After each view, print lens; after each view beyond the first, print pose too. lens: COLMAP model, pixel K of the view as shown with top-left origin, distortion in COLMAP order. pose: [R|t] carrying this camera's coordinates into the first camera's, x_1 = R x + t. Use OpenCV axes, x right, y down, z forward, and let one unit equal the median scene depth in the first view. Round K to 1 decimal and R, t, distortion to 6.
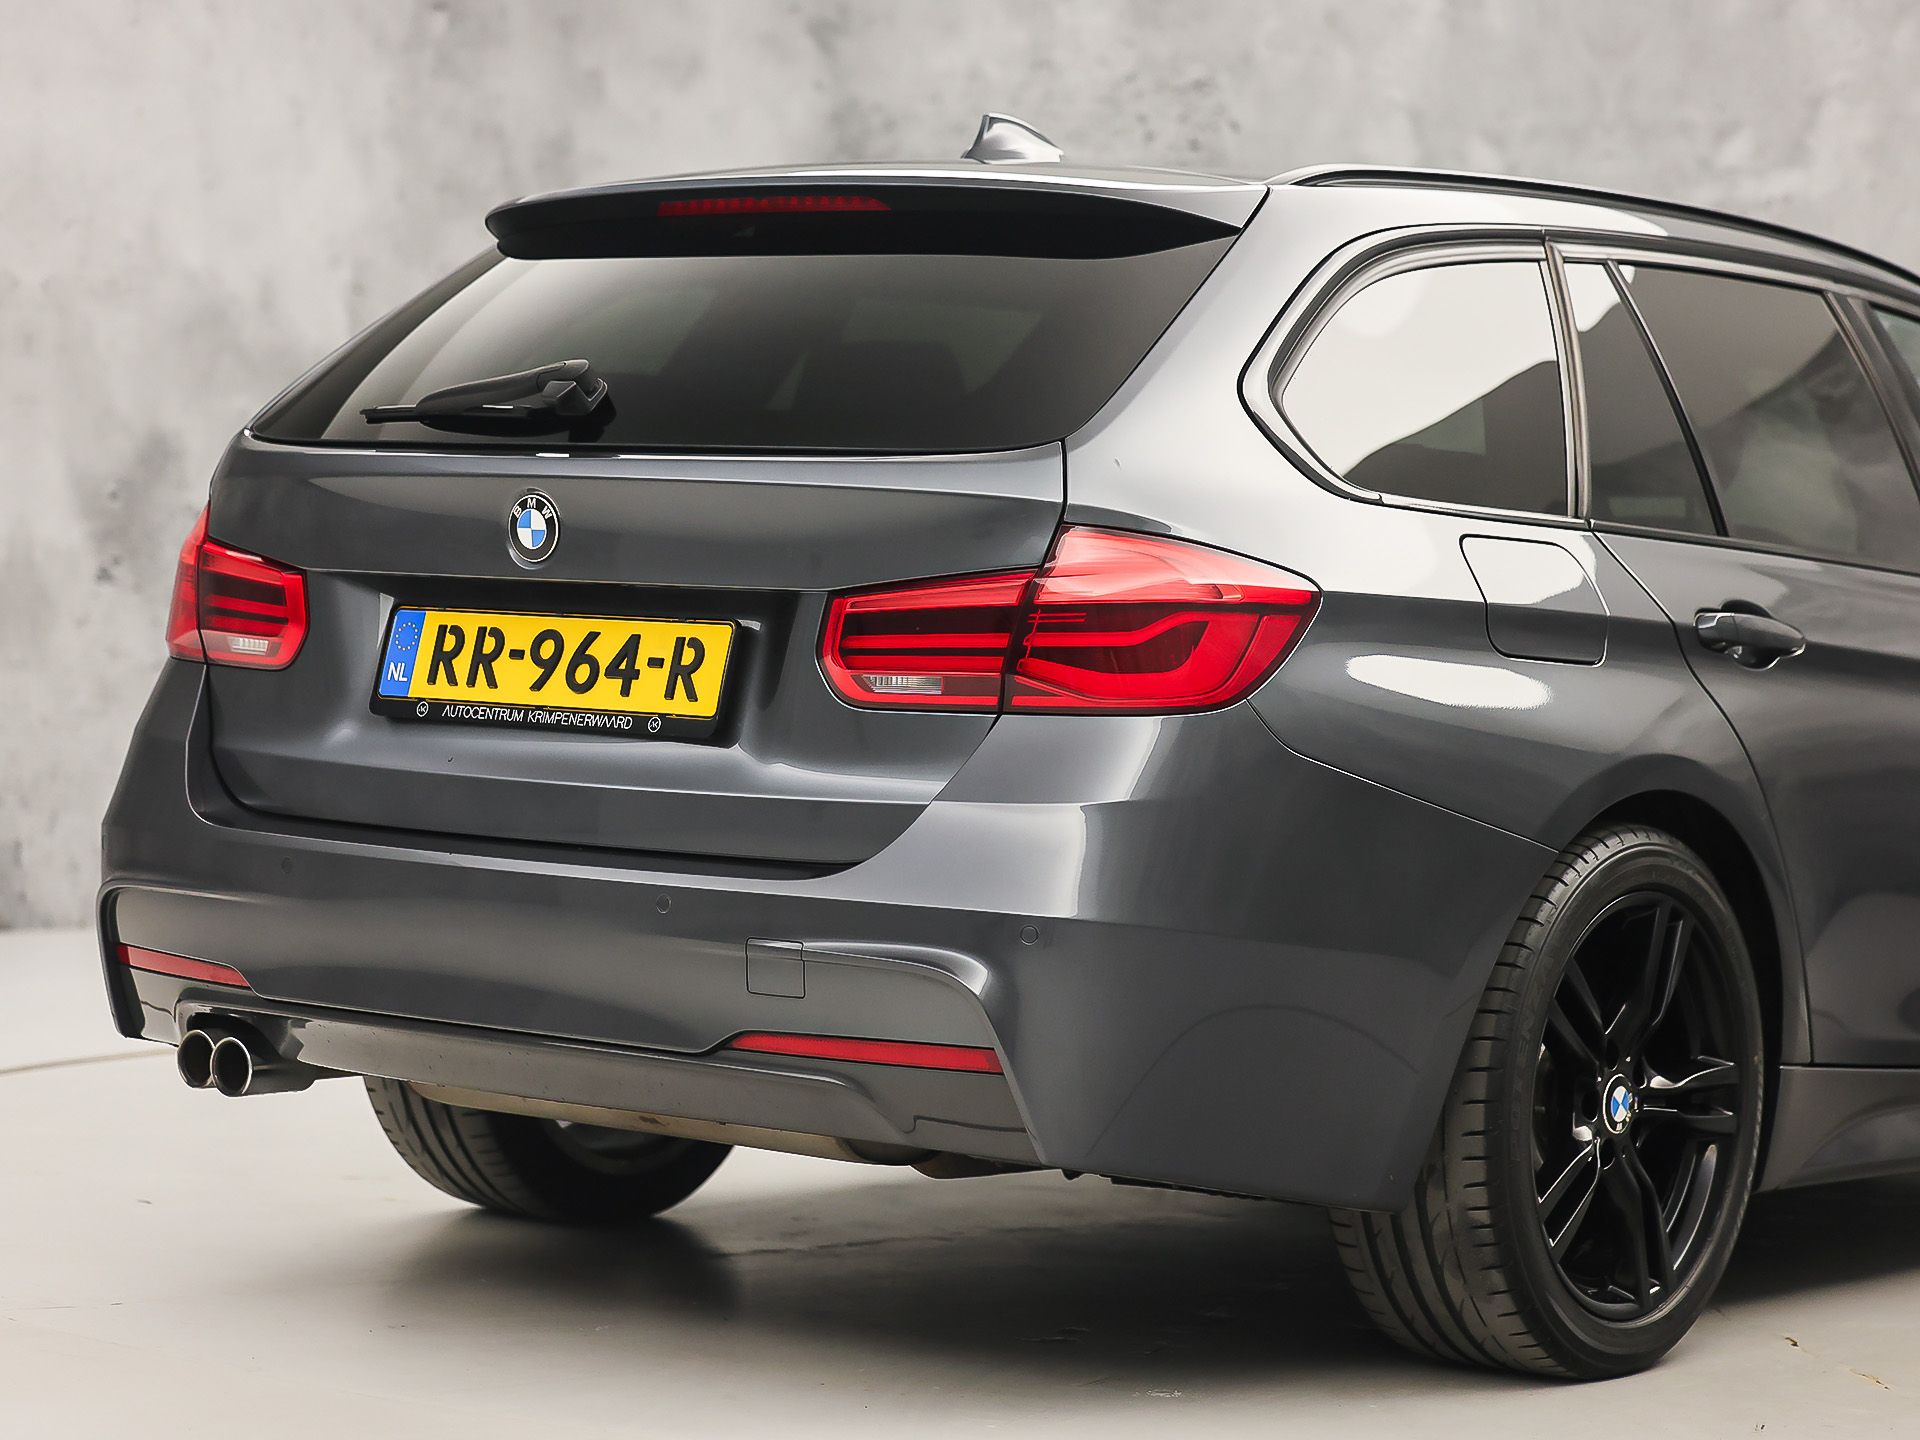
lens RADIAL K [[4146.3, 0, 960.3], [0, 4146.3, 720.5], [0, 0, 1]] dist [-0.412095, 0.000000]
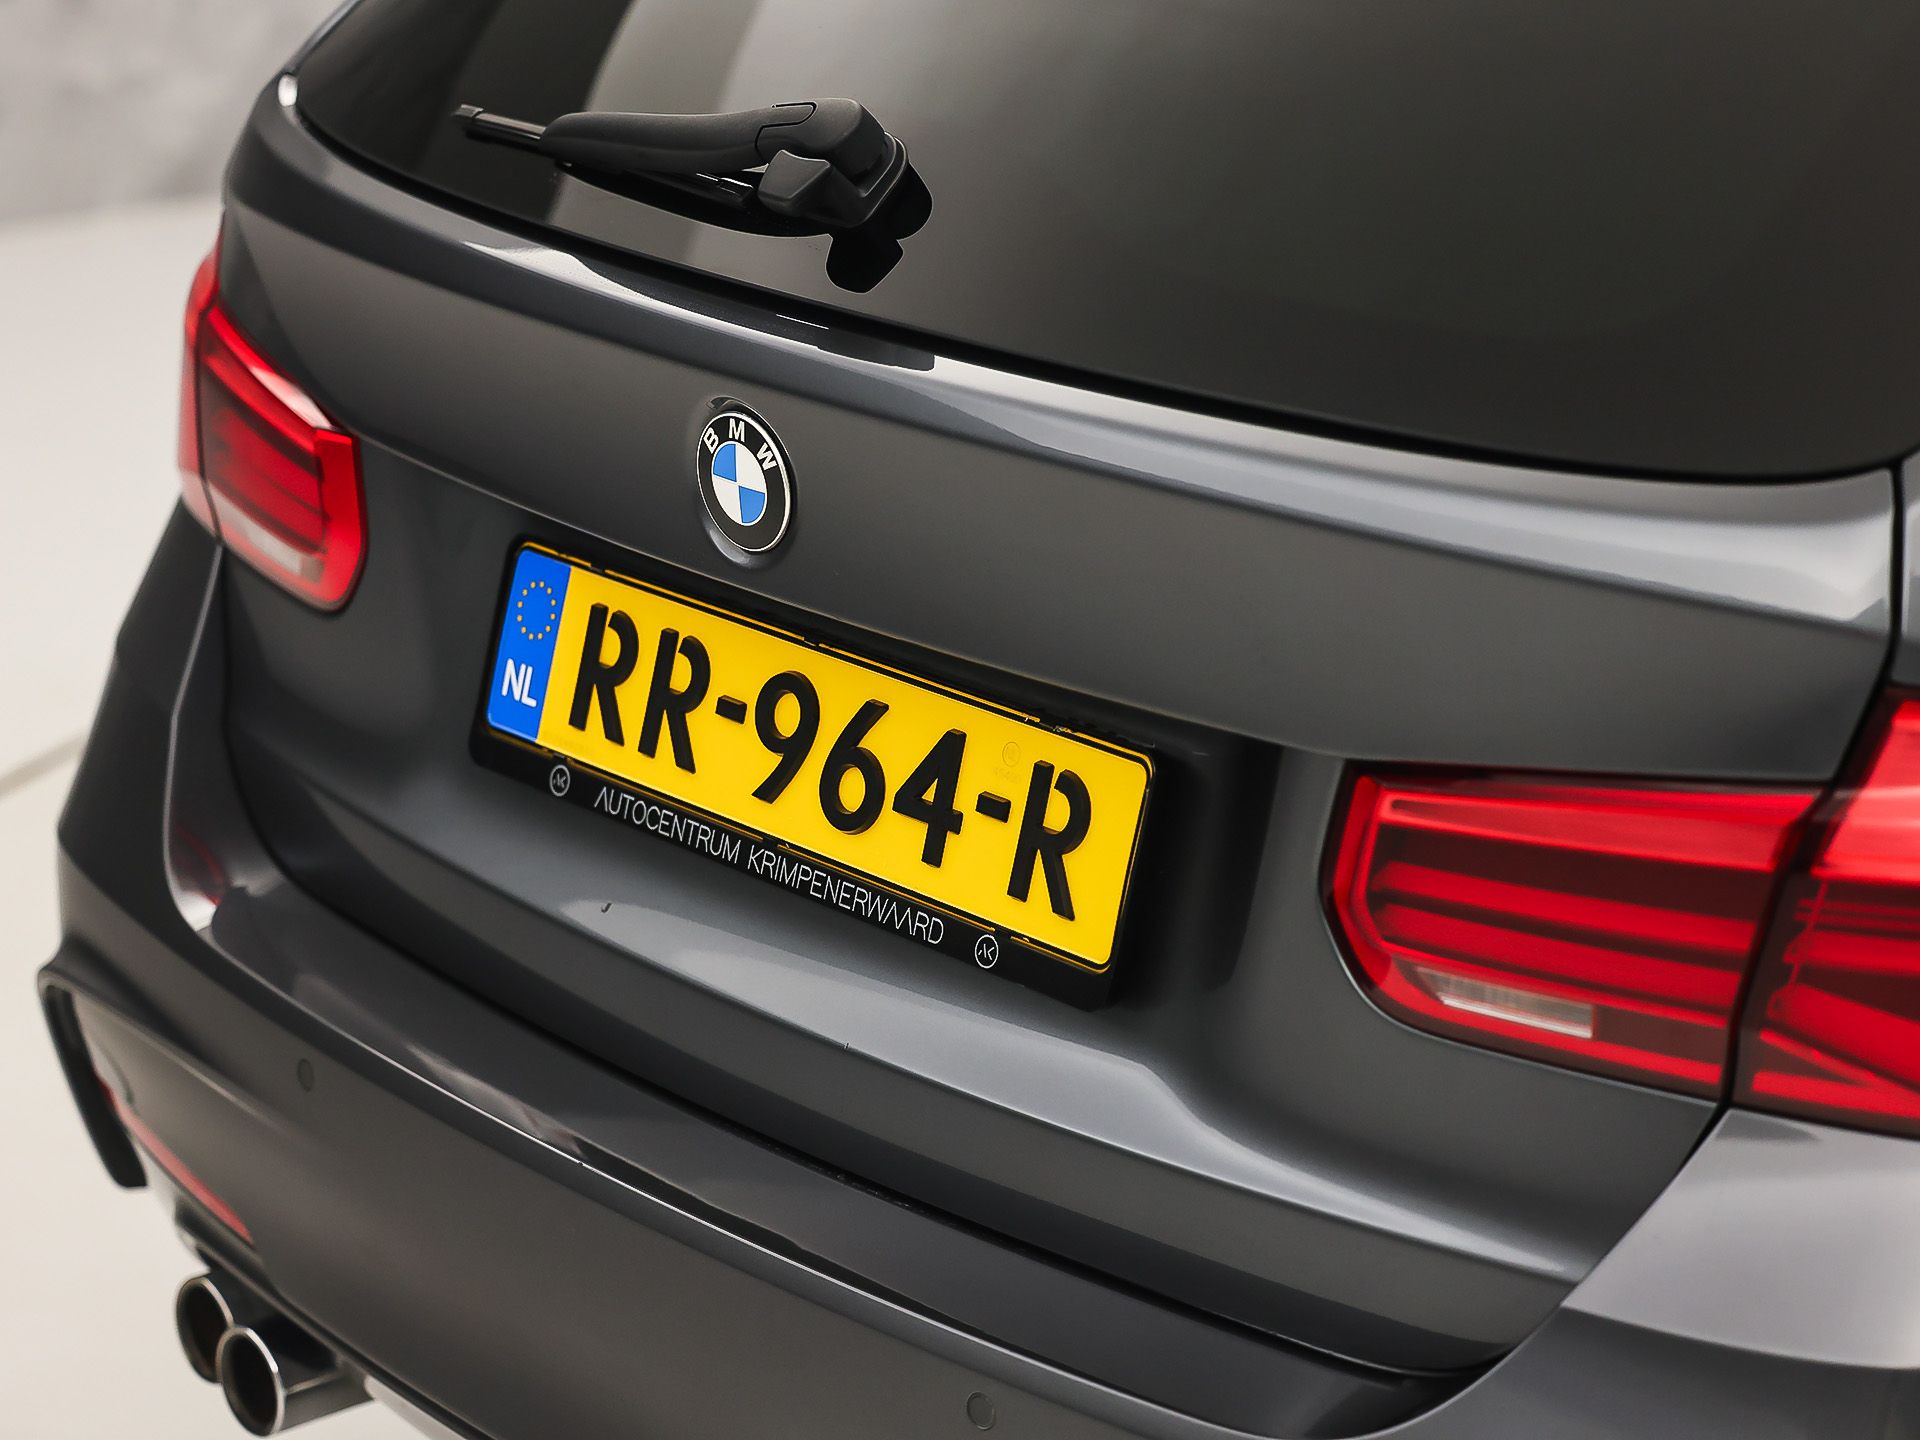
lens RADIAL K [[4564.8, 0, 959.9], [0, 4564.8, 719.2], [0, 0, 1]] dist [-0.186112, 0.000000]
pose [[0.983406, 0.032915, -0.178407, 0.013230], [0.011800, 0.969717, 0.243945, -0.145788], [0.181034, -0.242002, 0.953237, 0.507110]]
